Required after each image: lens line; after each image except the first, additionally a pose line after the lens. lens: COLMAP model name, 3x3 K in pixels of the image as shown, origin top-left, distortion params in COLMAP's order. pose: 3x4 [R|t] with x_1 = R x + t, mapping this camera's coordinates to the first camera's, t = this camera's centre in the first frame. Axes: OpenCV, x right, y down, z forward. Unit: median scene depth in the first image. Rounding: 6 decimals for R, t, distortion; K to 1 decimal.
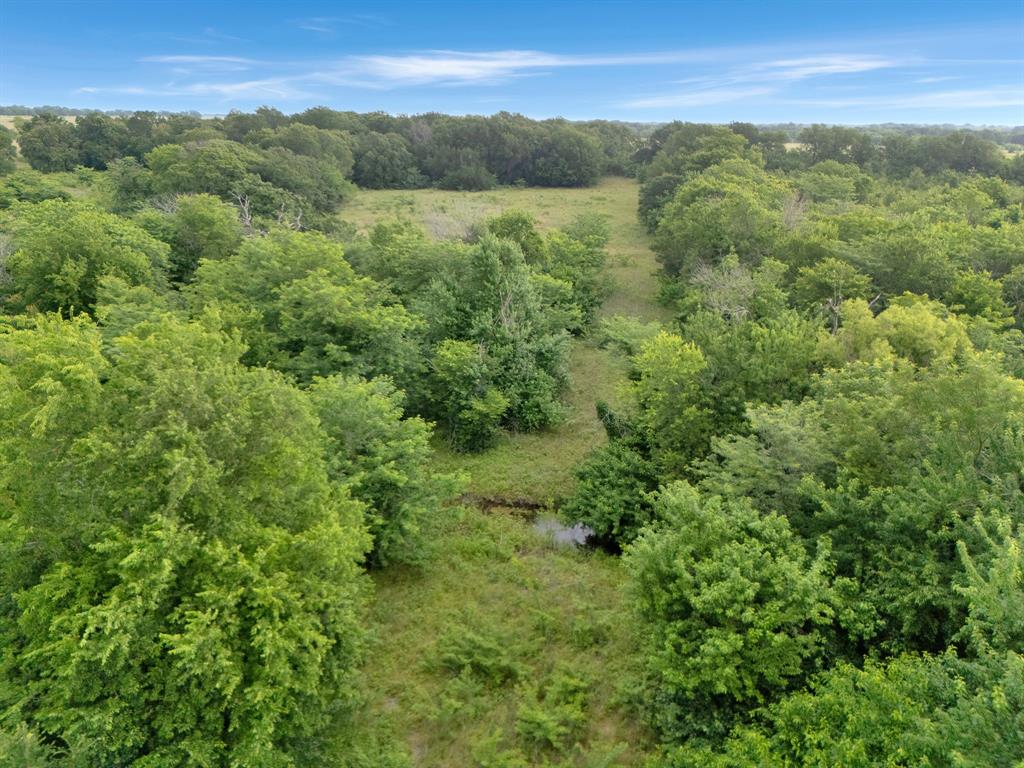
lens RADIAL K [[745.0, 0, 508.0], [0, 745.0, 387.6], [0, 0, 1]] dist [0.067154, -0.064353]
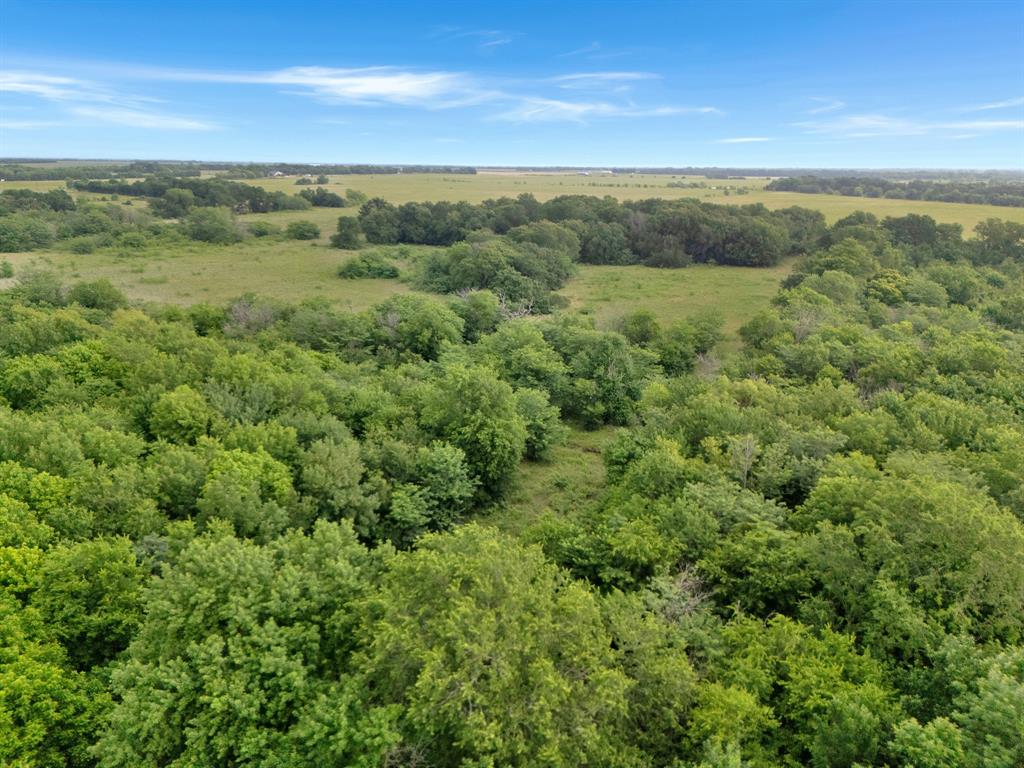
lens RADIAL K [[745.0, 0, 508.0], [0, 745.0, 387.6], [0, 0, 1]] dist [0.067154, -0.064353]
pose [[0.948281, 0.084297, -0.306033, 0.375423], [-0.100151, 0.994304, -0.036451, 0.062787], [0.301217, 0.065215, 0.951323, -1.128269]]
